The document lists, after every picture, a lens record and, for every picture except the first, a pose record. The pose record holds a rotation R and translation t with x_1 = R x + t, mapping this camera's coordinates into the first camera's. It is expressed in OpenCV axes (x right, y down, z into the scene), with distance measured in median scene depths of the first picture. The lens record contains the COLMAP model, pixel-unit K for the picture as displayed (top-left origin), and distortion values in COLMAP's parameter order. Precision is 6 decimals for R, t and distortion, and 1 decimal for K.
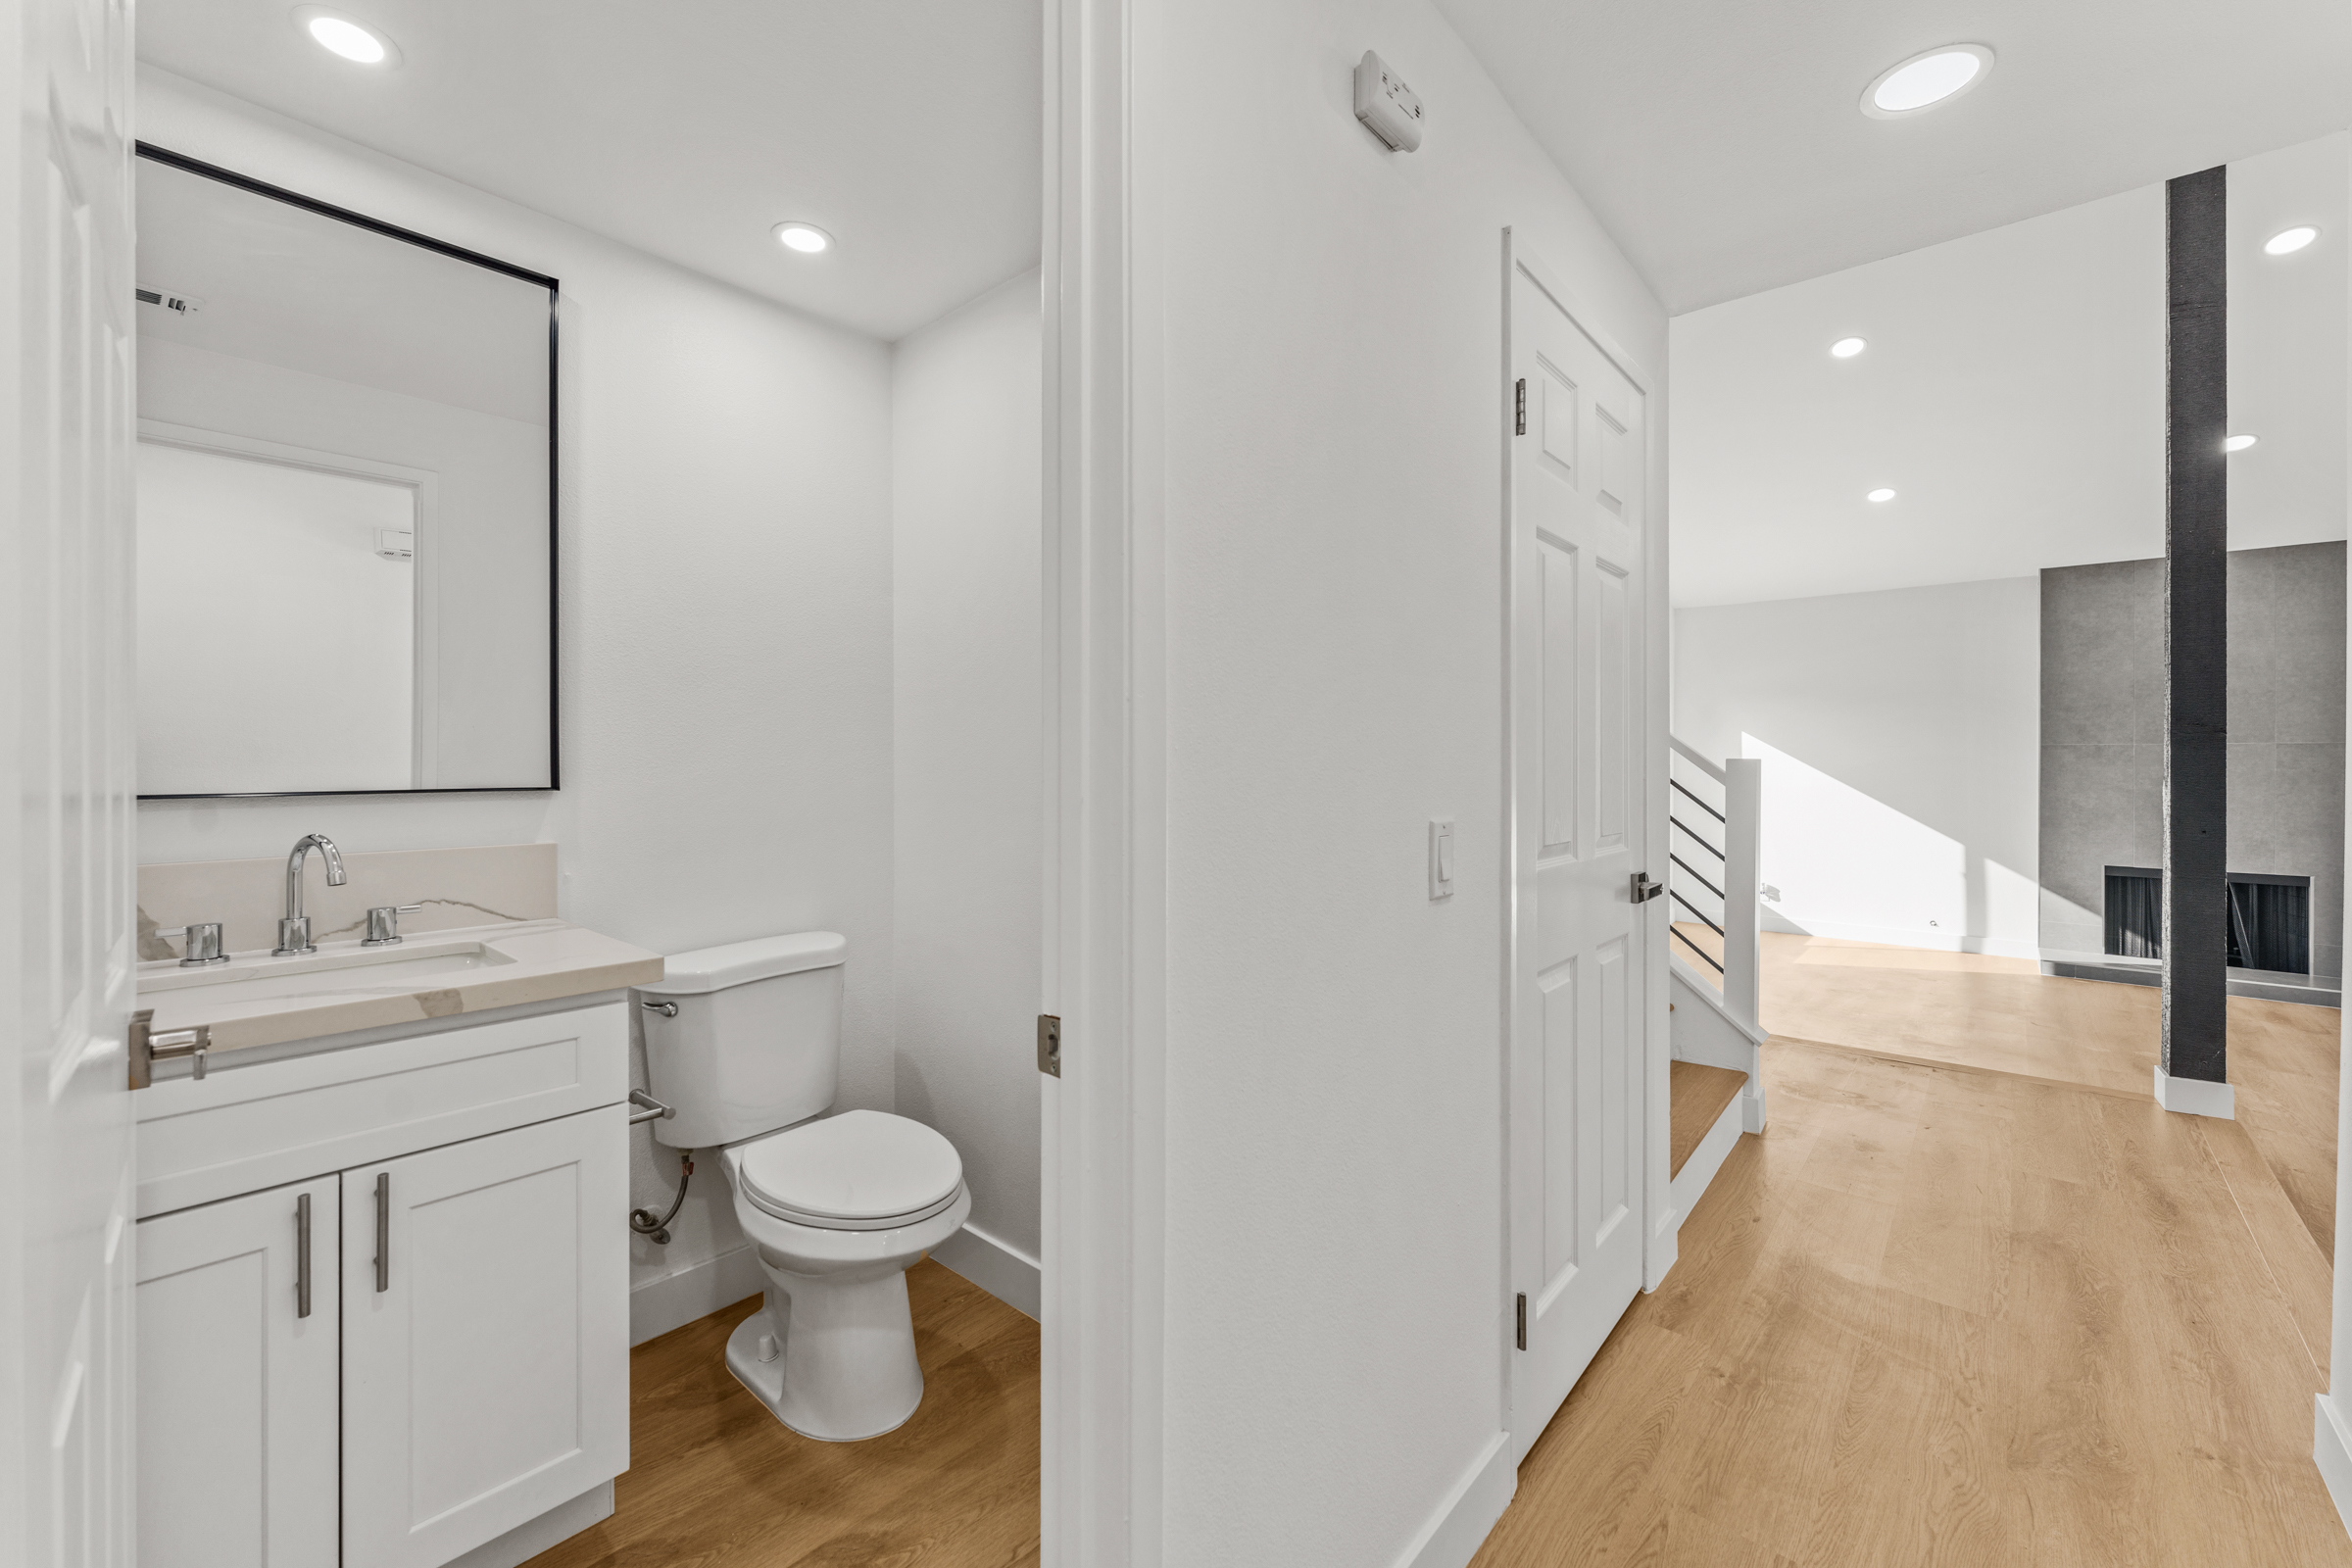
lens RADIAL K [[944.2, 0, 1167.4], [0, 944.2, 763.3], [0, 0, 1]] dist [0.001245, 0.000670]
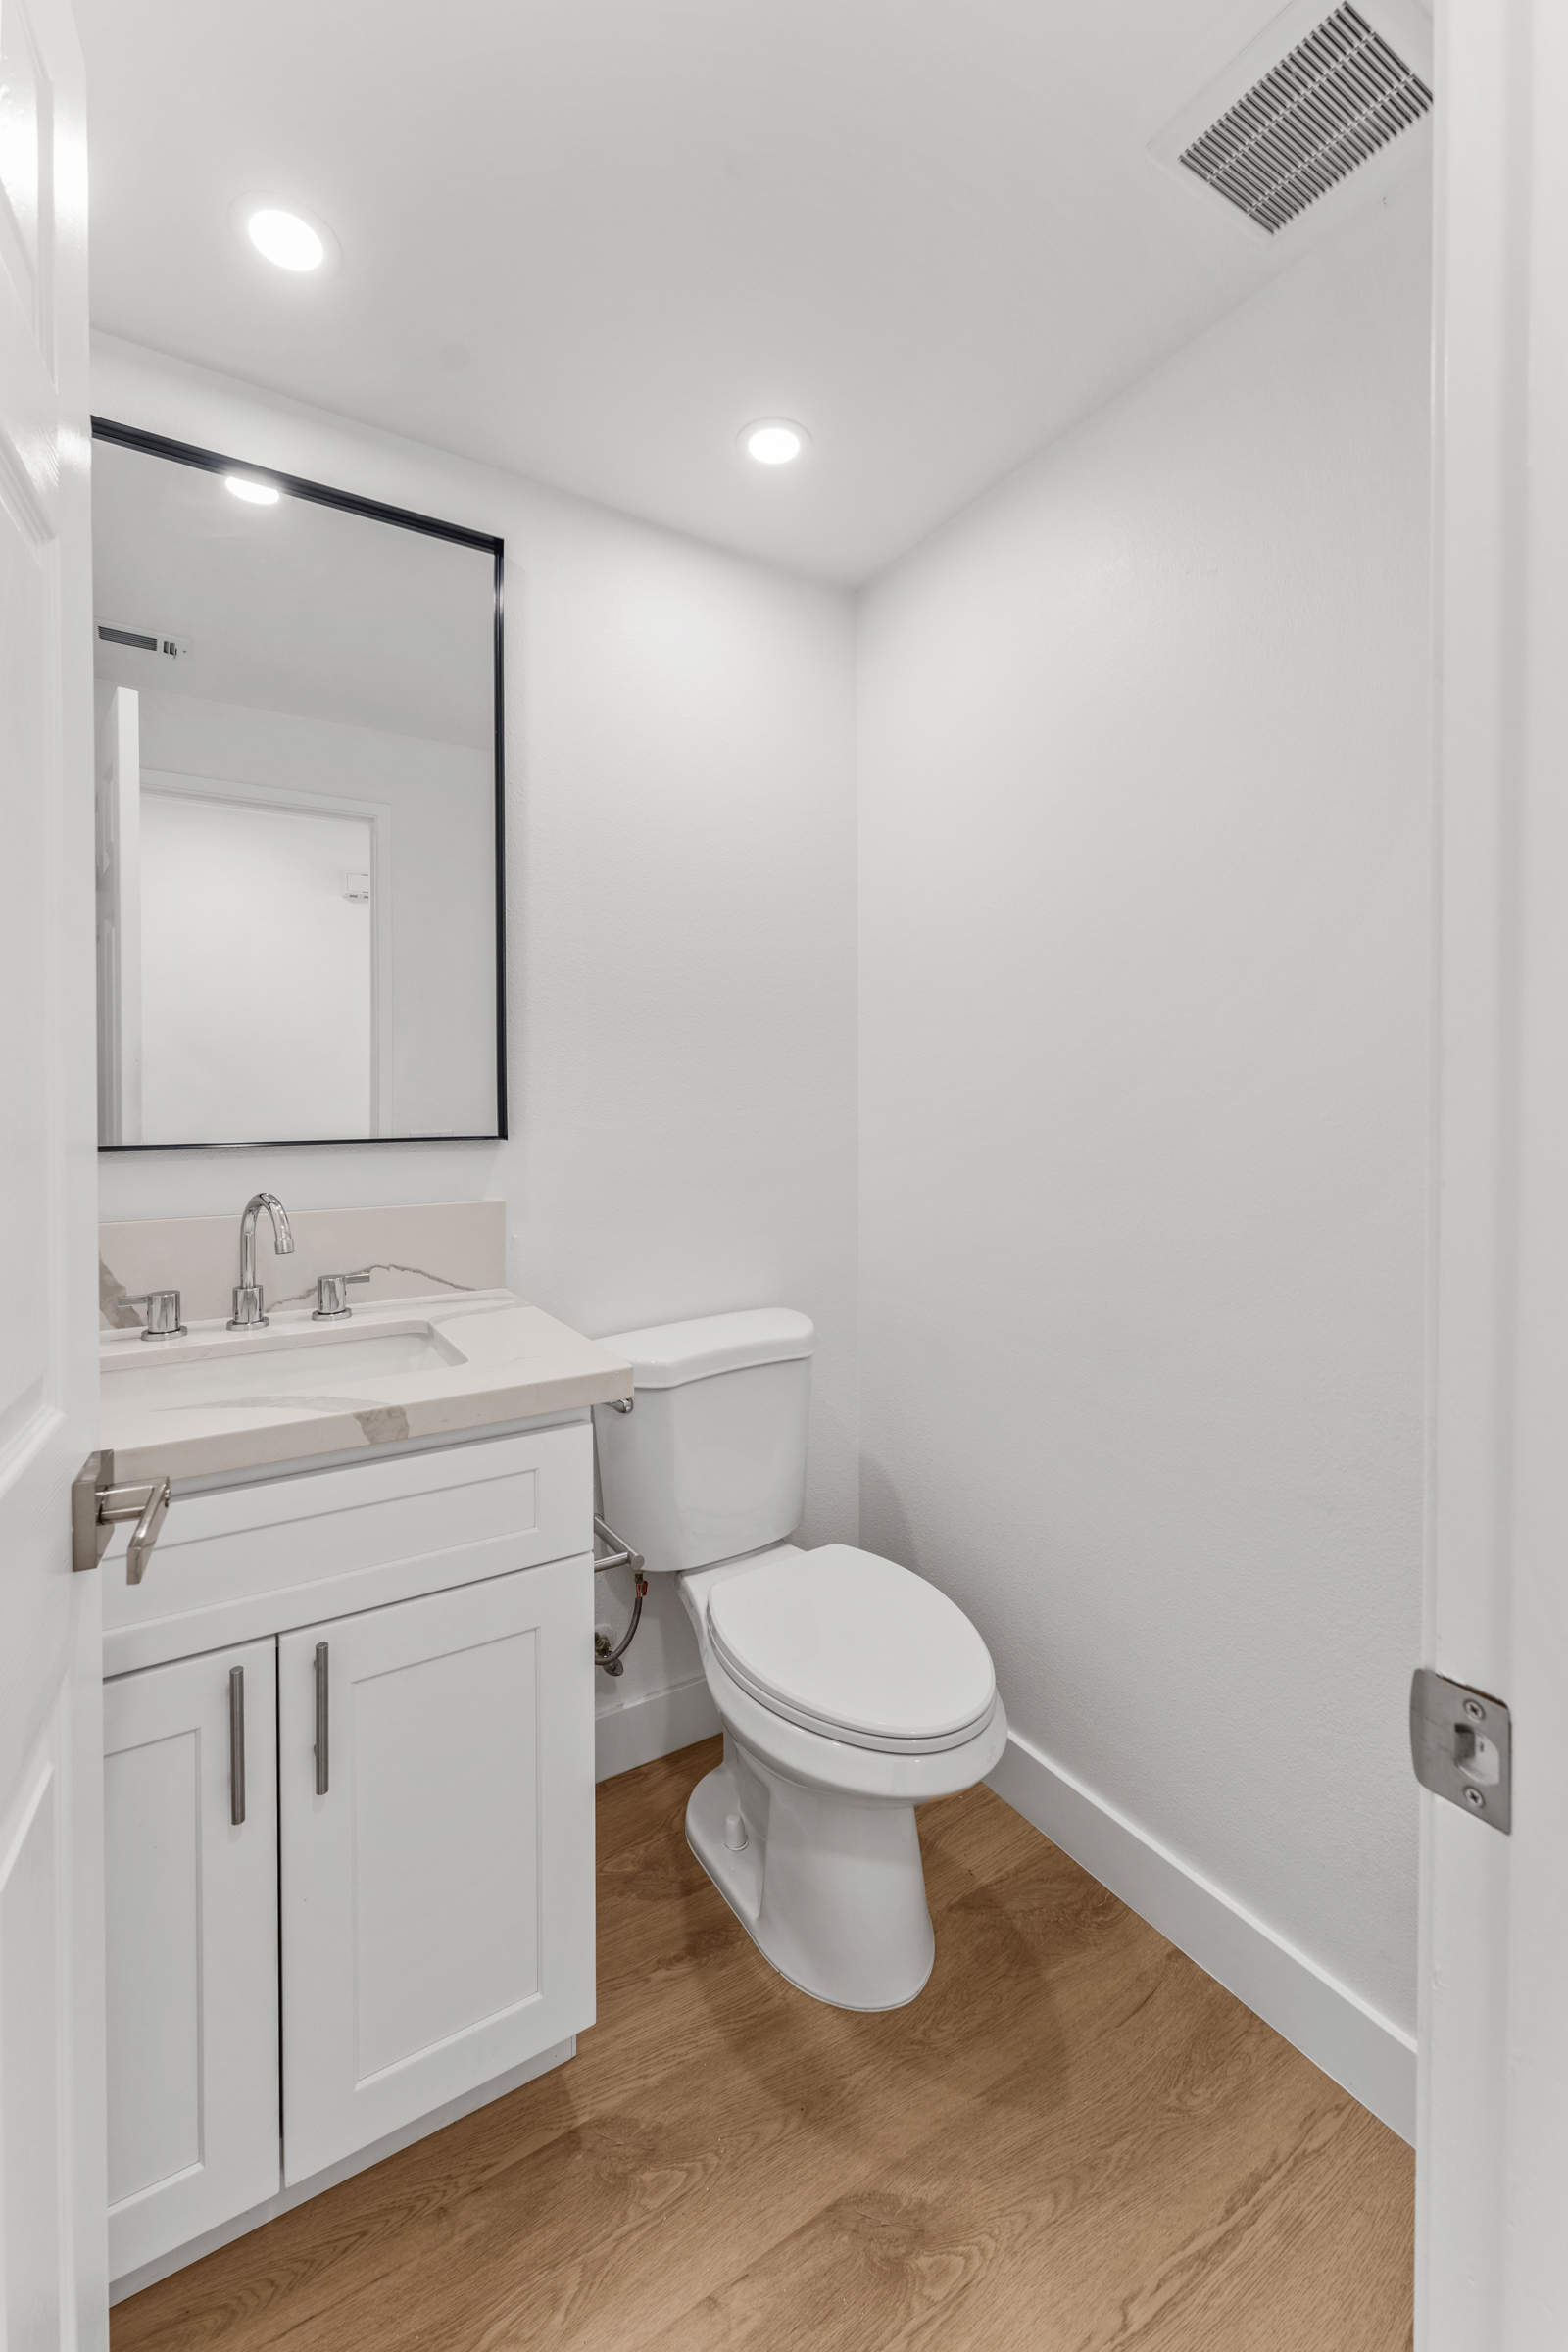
lens RADIAL K [[944.2, 0, 757.1], [0, 944.2, 1109.4], [0, 0, 1]] dist [0.001245, 0.000670]
pose [[0.956344, 0.005737, -0.292188, -0.199030], [-0.000505, 0.999838, 0.017977, -0.015716], [0.292244, -0.017045, 0.956192, 0.279939]]
